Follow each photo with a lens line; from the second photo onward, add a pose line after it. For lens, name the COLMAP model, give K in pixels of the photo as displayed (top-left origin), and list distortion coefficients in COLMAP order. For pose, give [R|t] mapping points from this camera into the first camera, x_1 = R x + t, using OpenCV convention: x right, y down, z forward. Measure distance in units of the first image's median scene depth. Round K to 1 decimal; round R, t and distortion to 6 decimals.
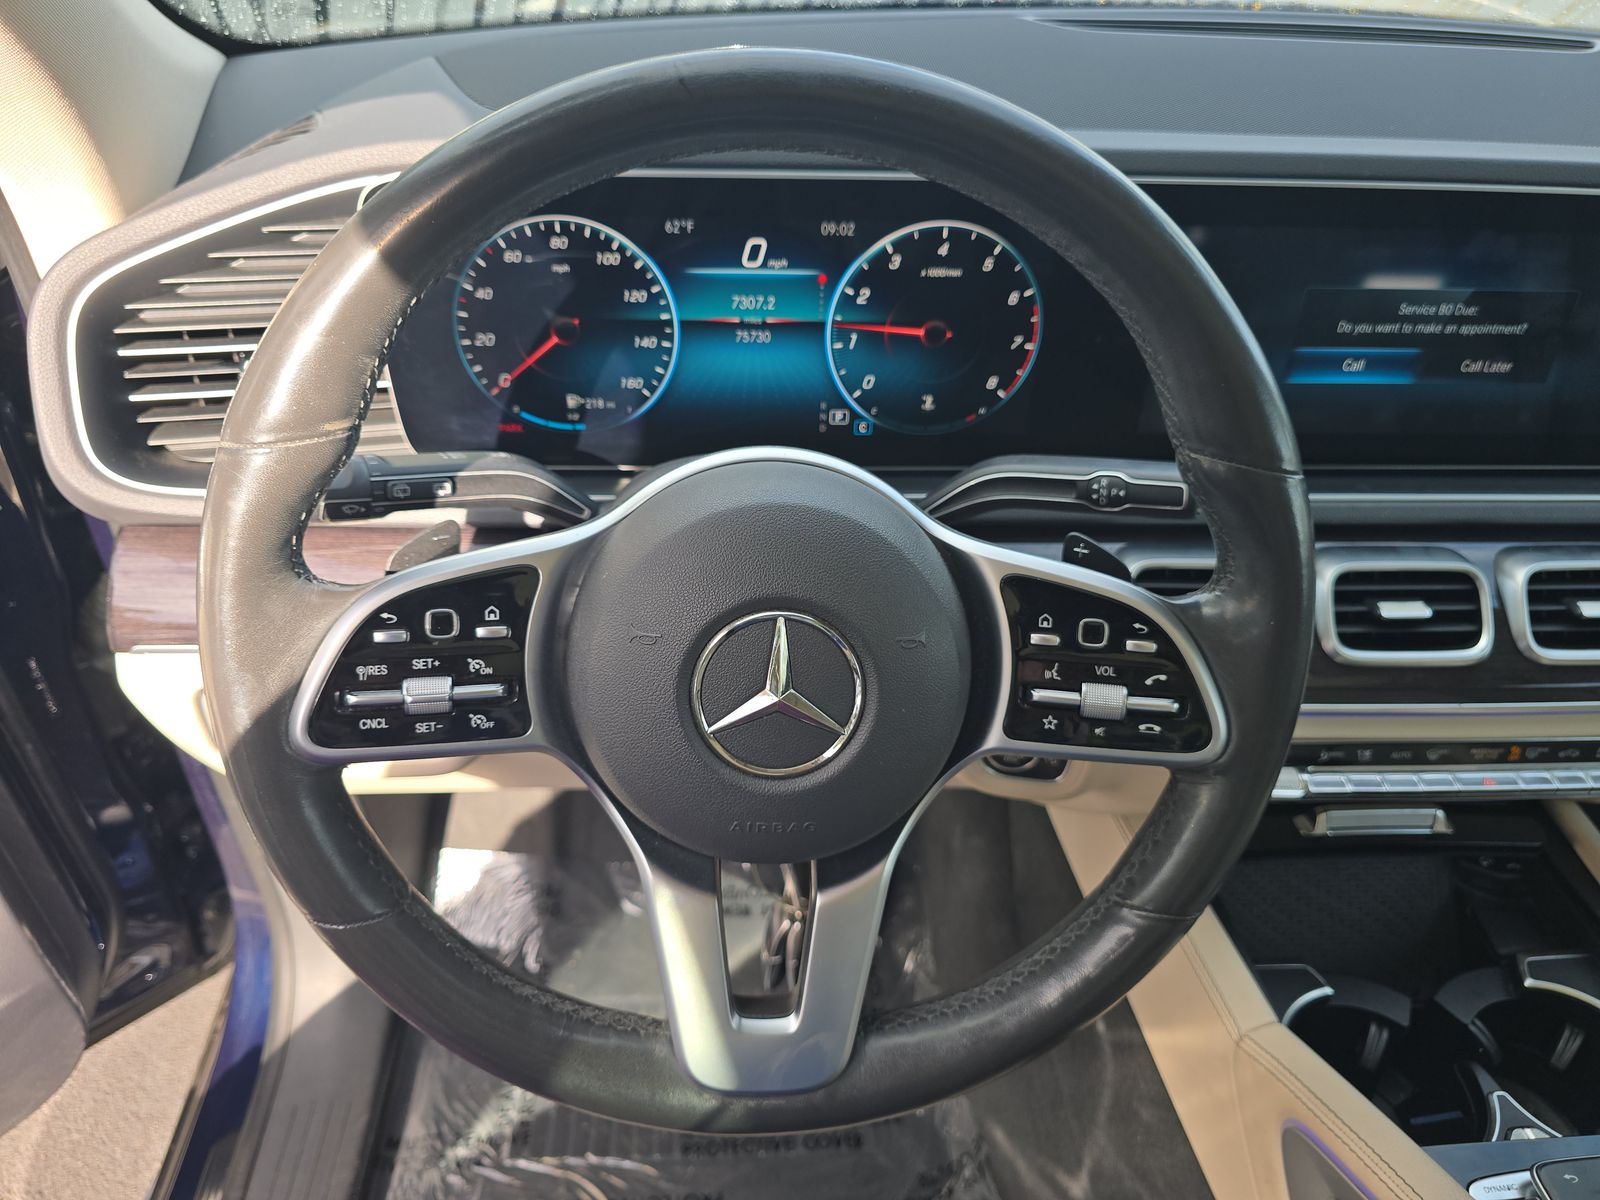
lens RADIAL K [[1053.4, 0, 800.0], [0, 1053.4, 600.0], [0, 0, 1]] dist [0.048579, -0.048073]
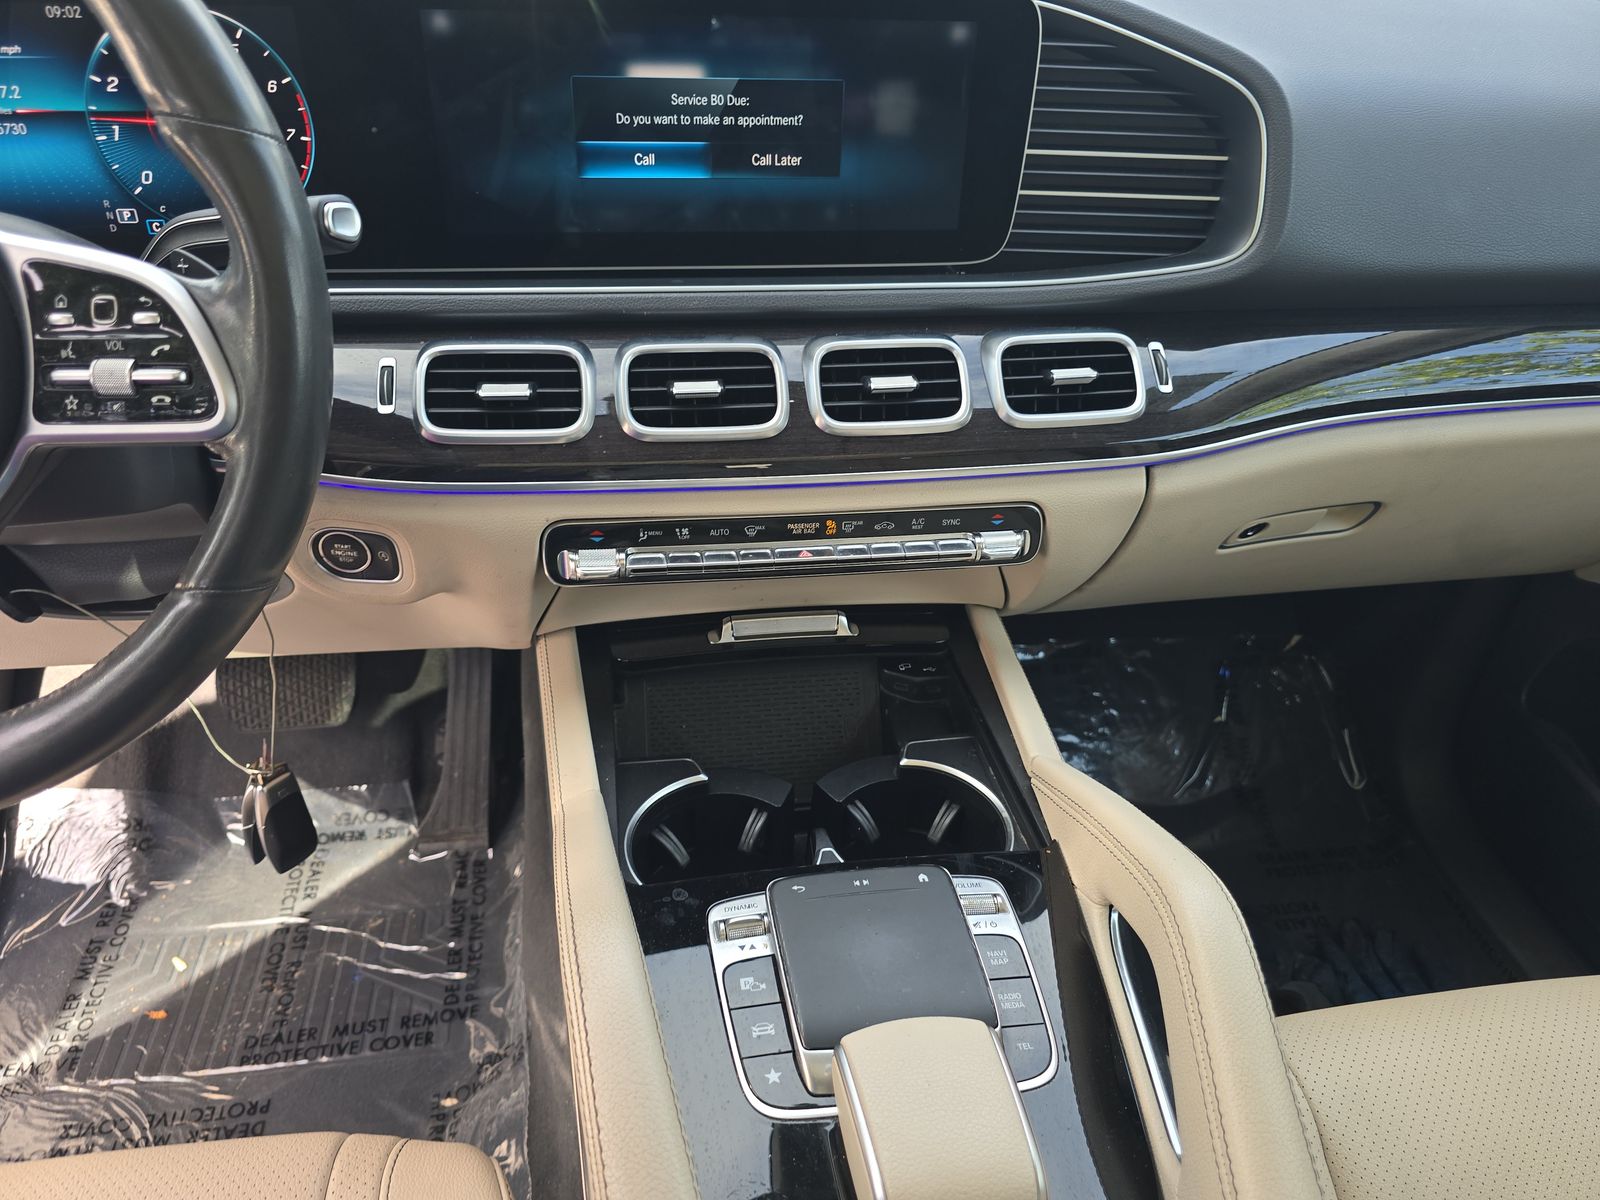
lens RADIAL K [[1065.0, 0, 794.3], [0, 1065.0, 606.7], [0, 0, 1]] dist [0.070812, -0.056767]
pose [[0.996985, -0.051541, 0.058001, 0.610315], [0.053329, 0.998135, -0.029722, 0.270018], [-0.056361, 0.032726, 0.997874, -0.052900]]
